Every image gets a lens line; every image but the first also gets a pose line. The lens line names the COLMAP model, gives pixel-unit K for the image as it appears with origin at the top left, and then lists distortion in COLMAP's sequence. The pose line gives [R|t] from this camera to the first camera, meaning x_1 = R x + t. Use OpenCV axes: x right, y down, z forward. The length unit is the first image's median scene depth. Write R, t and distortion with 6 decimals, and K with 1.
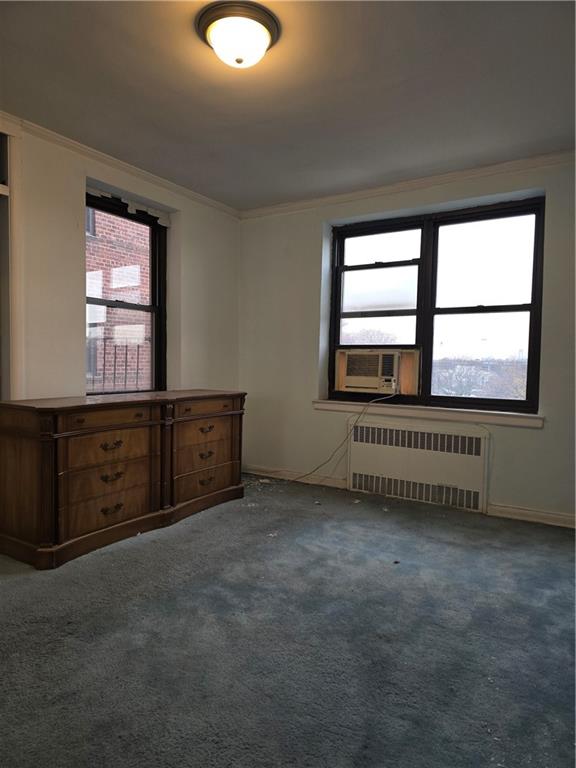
lens RADIAL K [[512.7, 0, 288.0], [0, 512.7, 384.0], [0, 0, 1]] dist [0.000510, 0.000089]
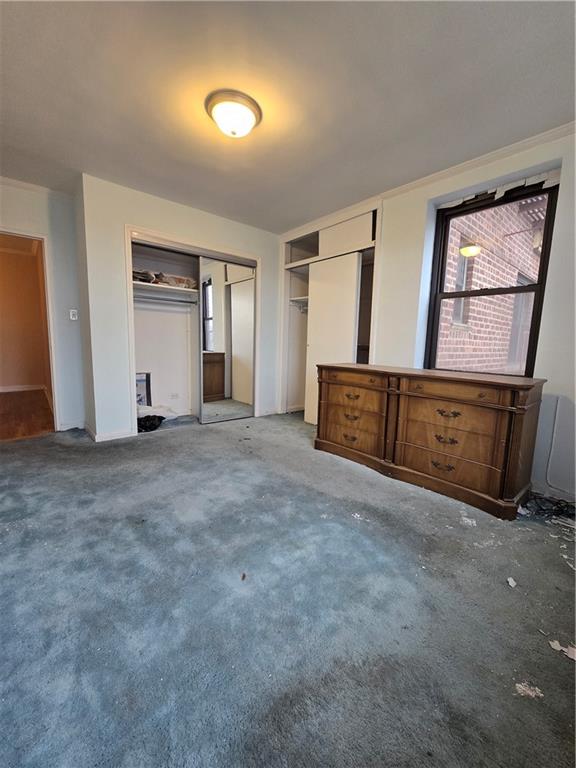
lens RADIAL K [[313.2, 0, 294.0], [0, 313.2, 383.4], [0, 0, 1]] dist [-0.000625, -0.000091]
pose [[-0.288925, 0.102885, -0.951807, 0.519439], [-0.078547, 0.988309, 0.130674, -0.022670], [0.954124, 0.112516, -0.277466, 0.969882]]
